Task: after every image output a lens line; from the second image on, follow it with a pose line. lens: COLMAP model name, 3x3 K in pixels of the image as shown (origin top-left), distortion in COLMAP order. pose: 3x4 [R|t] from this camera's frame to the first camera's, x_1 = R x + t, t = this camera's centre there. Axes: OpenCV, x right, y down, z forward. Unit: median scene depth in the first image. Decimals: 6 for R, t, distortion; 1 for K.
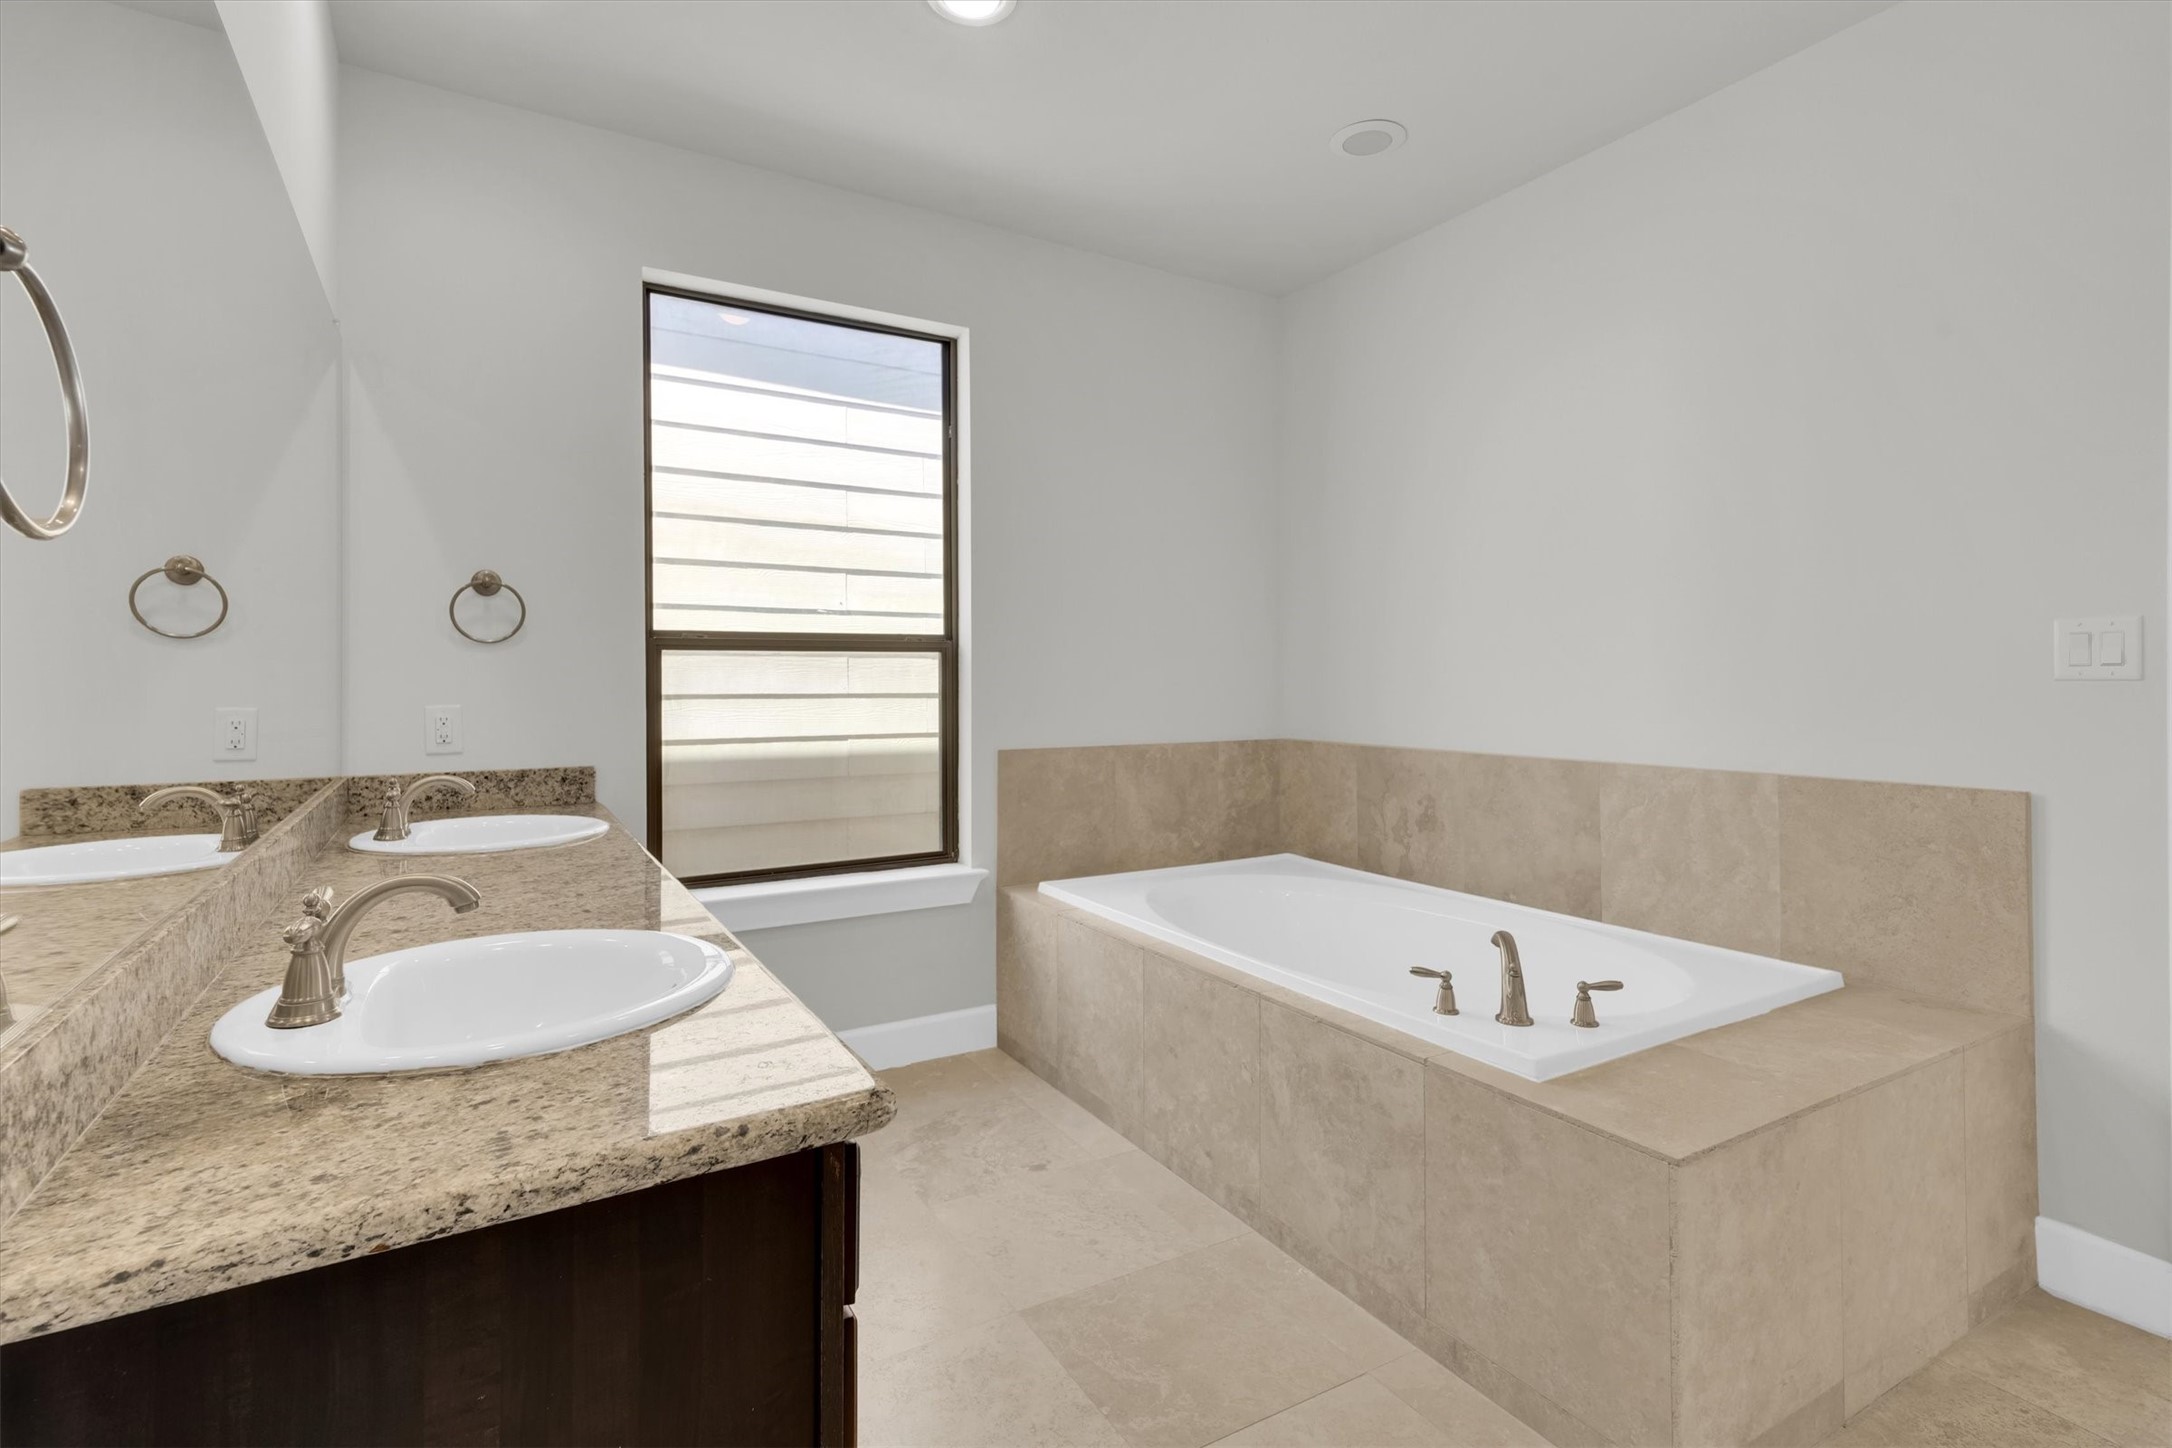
lens RADIAL K [[1019.9, 0, 1083.5], [0, 1019.9, 704.7], [0, 0, 1]] dist [-0.000365, -0.000078]
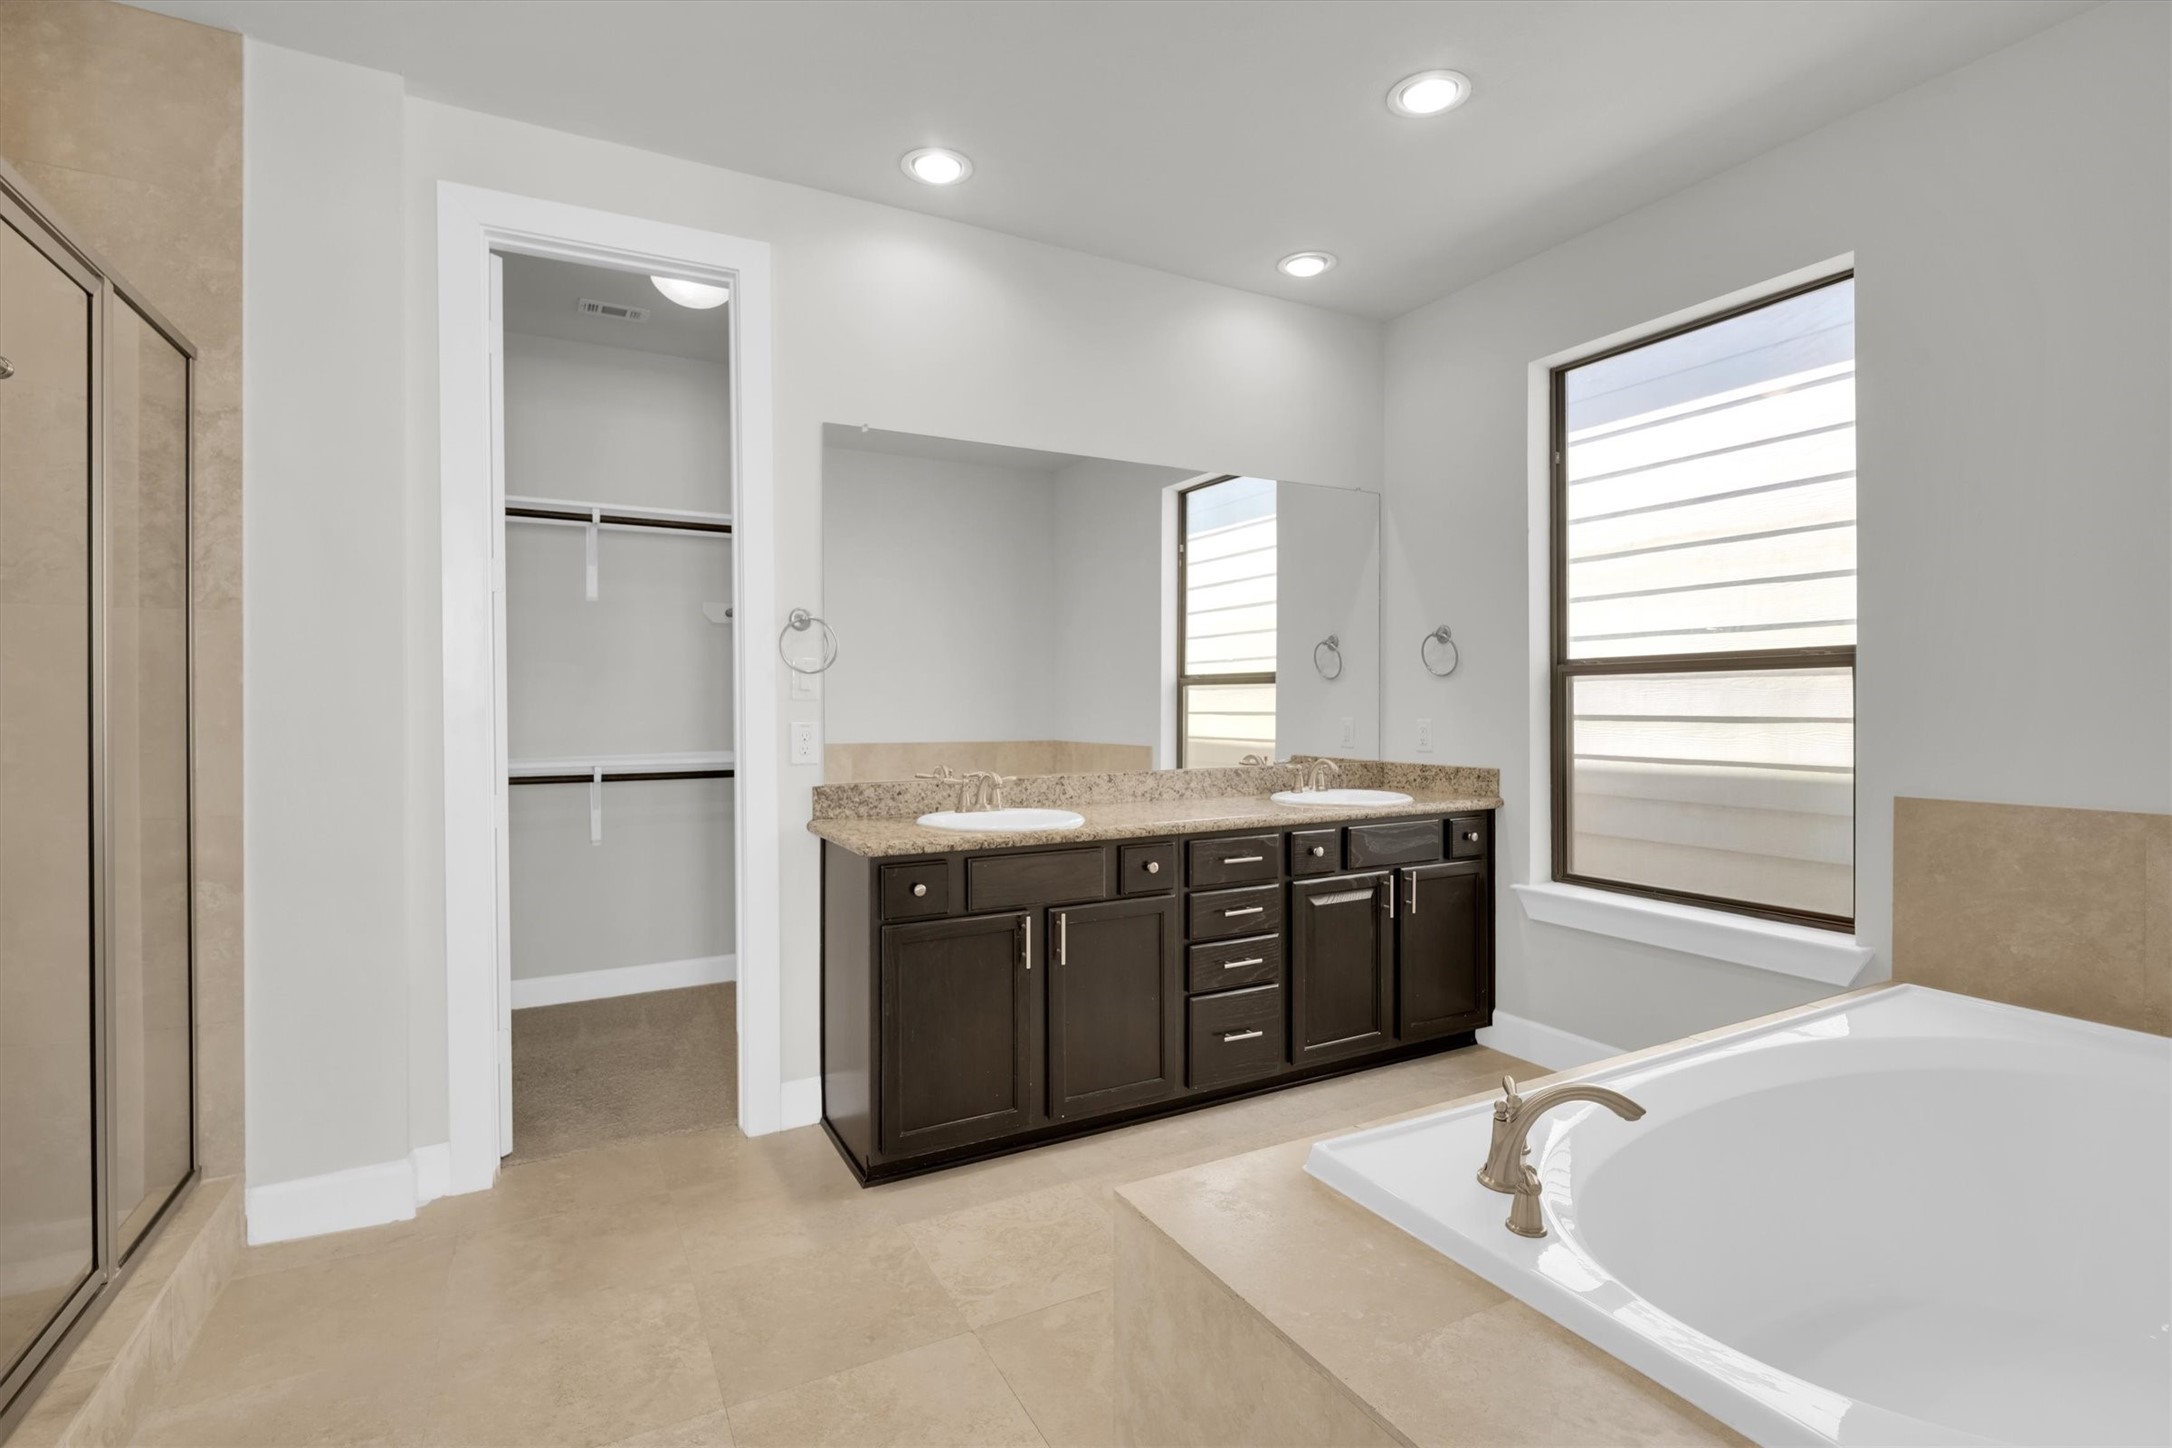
lens RADIAL K [[1019.9, 0, 1083.5], [0, 1019.9, 704.7], [0, 0, 1]] dist [-0.000365, -0.000078]
pose [[-0.037608, 0.005091, -0.999280, 0.736515], [-0.022910, 0.999720, 0.005956, -0.014776], [0.999030, 0.023118, -0.037480, 0.465354]]
